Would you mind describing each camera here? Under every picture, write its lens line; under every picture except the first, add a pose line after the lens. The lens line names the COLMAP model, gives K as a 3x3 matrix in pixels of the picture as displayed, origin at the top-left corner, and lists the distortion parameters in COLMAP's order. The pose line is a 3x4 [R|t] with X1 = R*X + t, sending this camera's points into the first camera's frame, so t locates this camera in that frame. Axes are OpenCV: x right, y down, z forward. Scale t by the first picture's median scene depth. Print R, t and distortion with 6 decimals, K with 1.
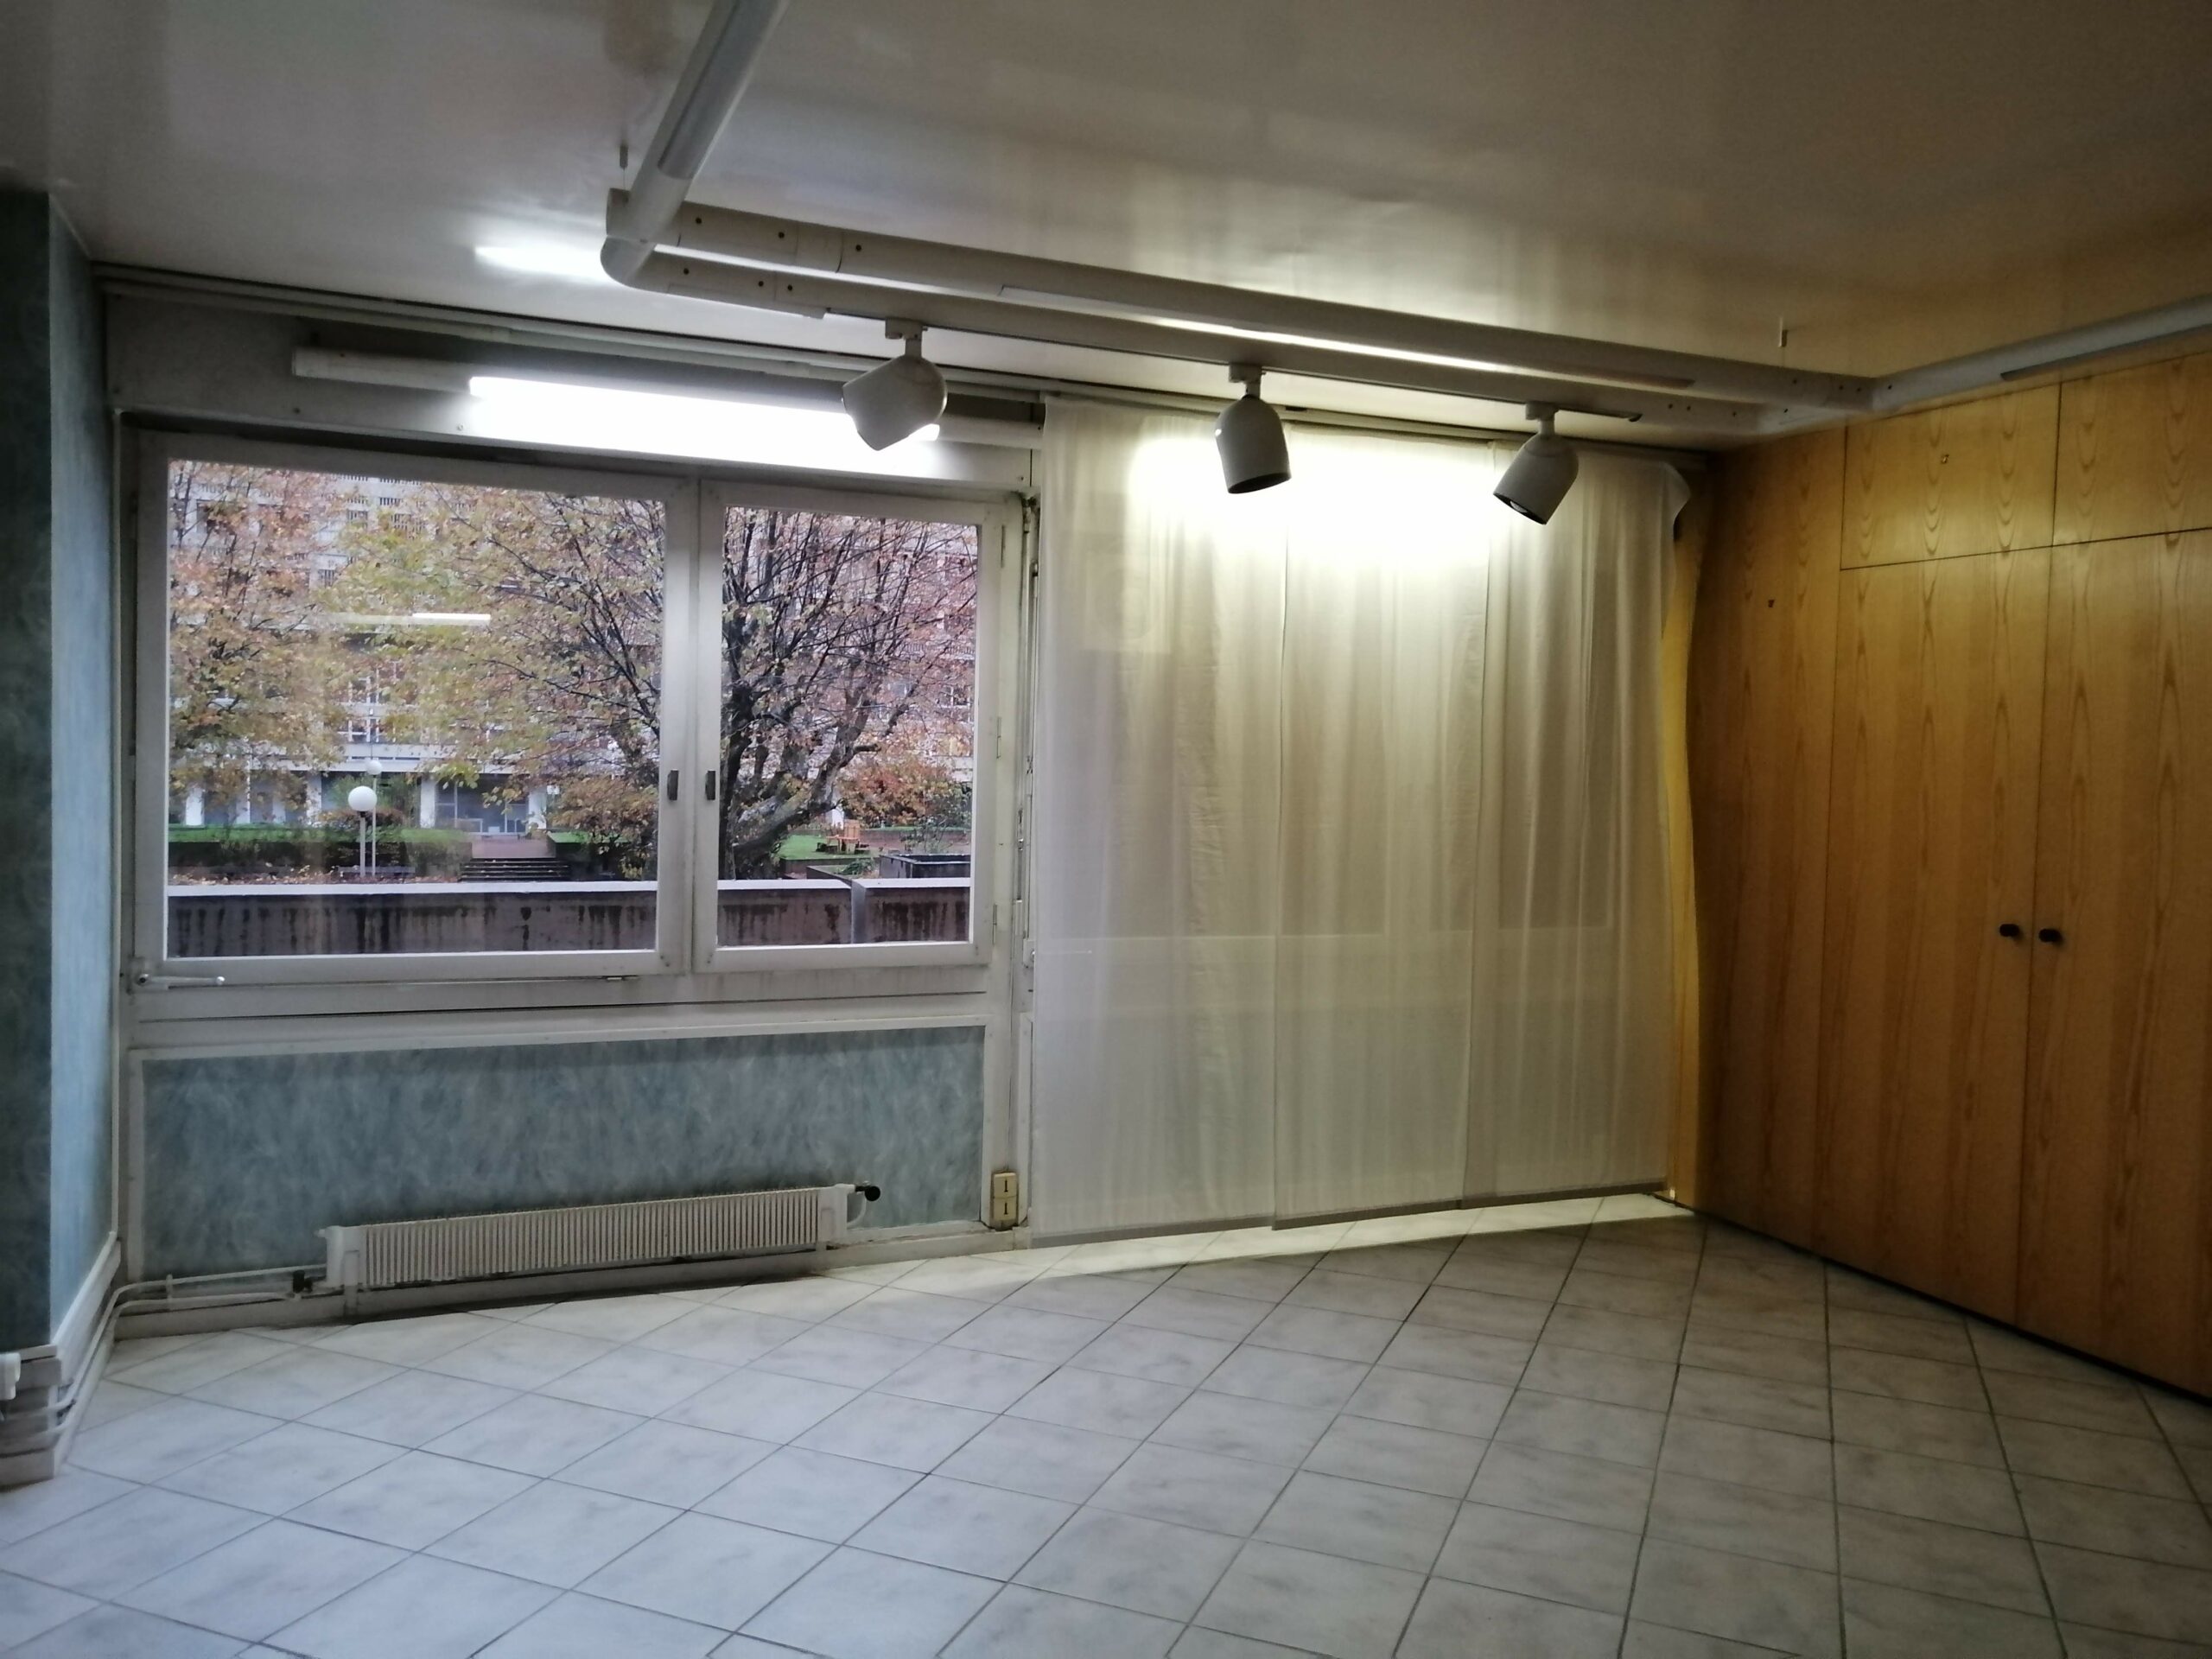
lens RADIAL K [[1687.1, 0, 1106.0], [0, 1687.1, 829.5], [0, 0, 1]] dist [-0.030206, 0.072336]
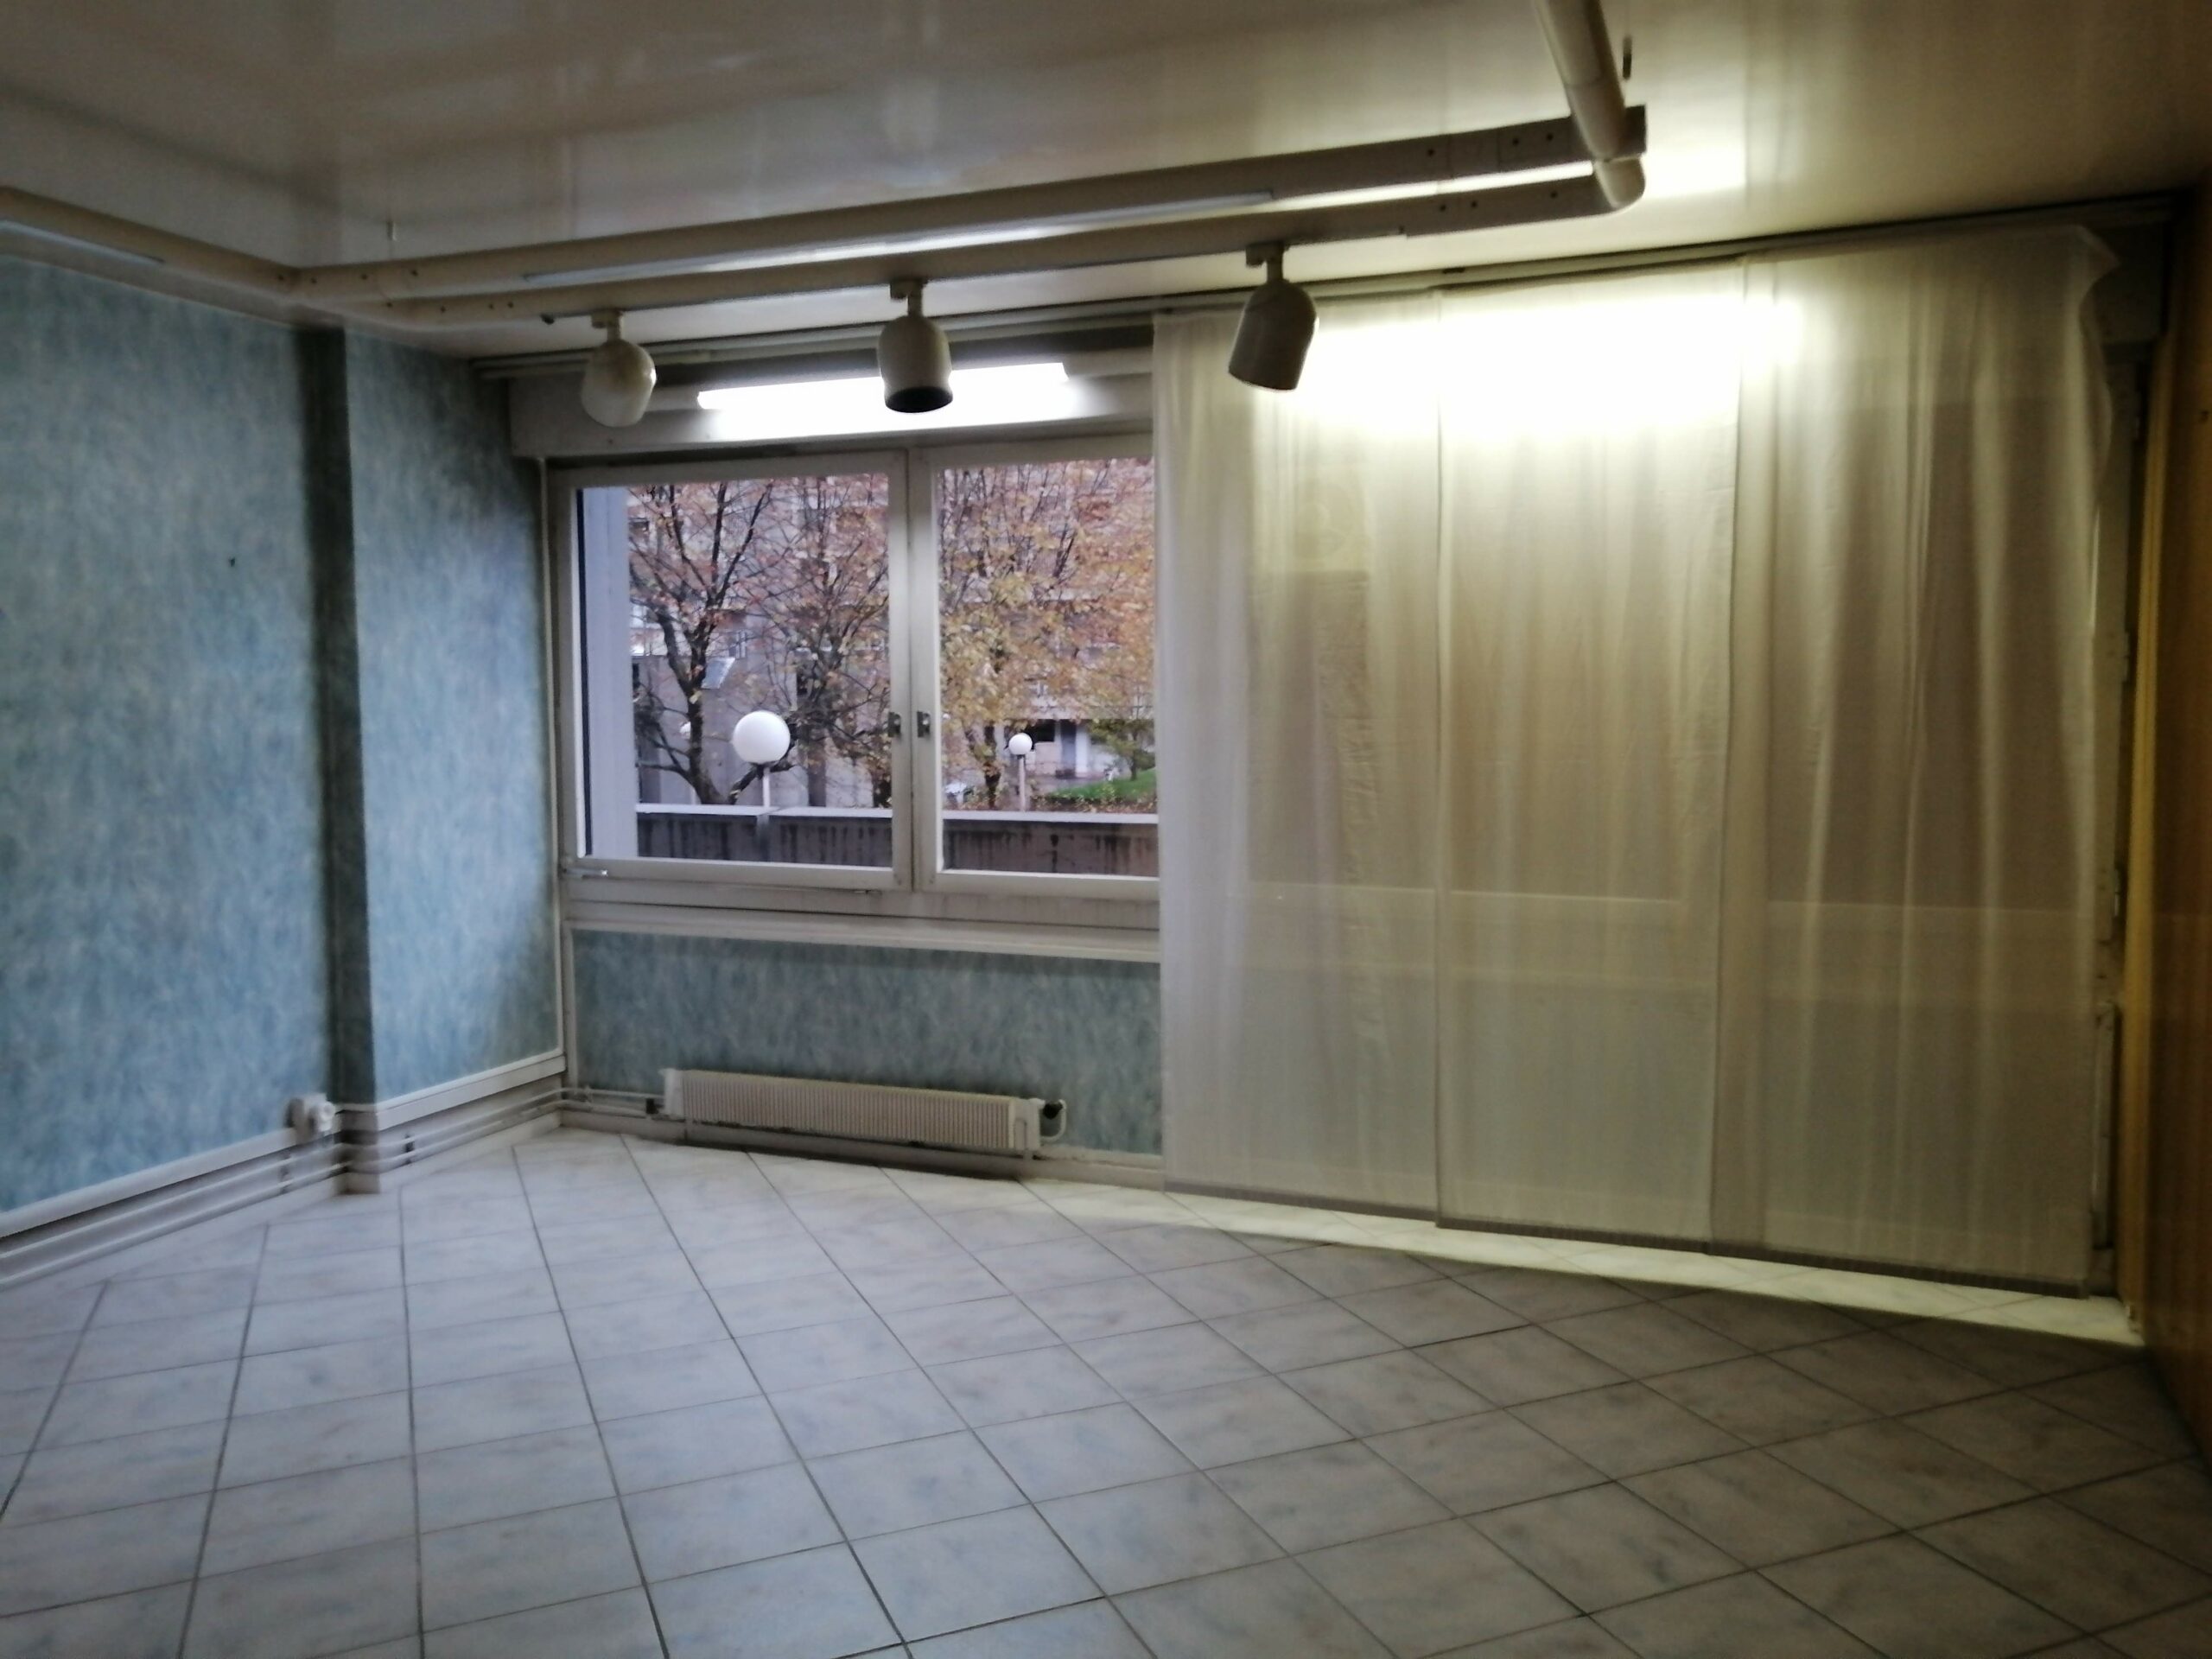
lens RADIAL K [[1691.9, 0, 1106.0], [0, 1691.9, 829.5], [0, 0, 1]] dist [0.008318, 0.002321]
pose [[0.715835, 0.030683, -0.697595, 0.621568], [-0.008157, 0.999333, 0.035585, 0.002665], [0.698222, -0.019782, 0.715608, 0.275187]]
